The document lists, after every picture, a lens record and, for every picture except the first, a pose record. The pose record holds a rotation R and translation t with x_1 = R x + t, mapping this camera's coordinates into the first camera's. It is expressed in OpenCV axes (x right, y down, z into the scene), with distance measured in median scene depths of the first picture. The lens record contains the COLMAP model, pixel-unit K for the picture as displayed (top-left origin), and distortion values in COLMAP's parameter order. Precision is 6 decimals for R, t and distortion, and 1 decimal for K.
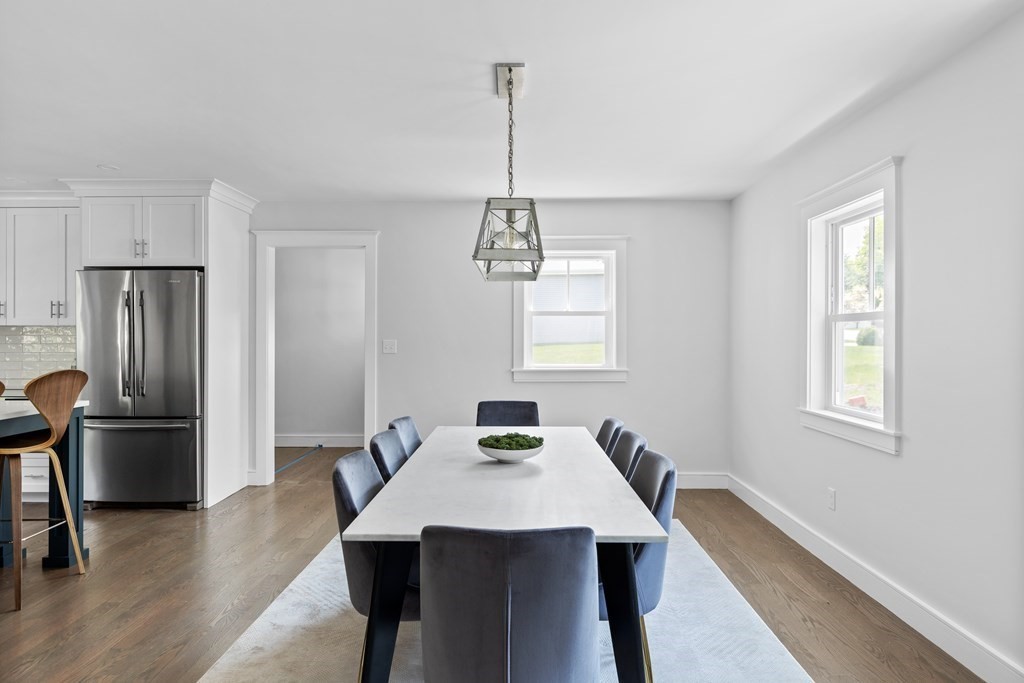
lens RADIAL K [[618.1, 0, 512.0], [0, 618.1, 341.5], [0, 0, 1]] dist [-0.000580, 0.000896]
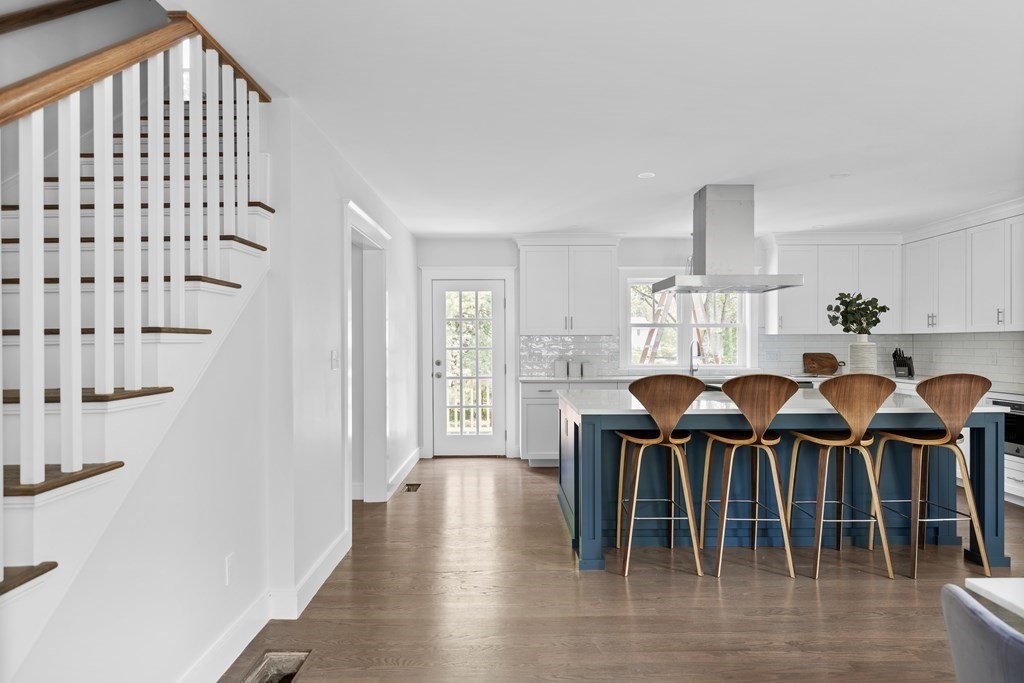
lens RADIAL K [[618.1, 0, 512.0], [0, 618.1, 341.5], [0, 0, 1]] dist [-0.000580, 0.000896]
pose [[0.000416, -0.002154, -0.999998, 0.342882], [-0.005366, 0.999983, -0.002157, -0.002876], [0.999986, 0.005367, 0.000404, 0.233213]]
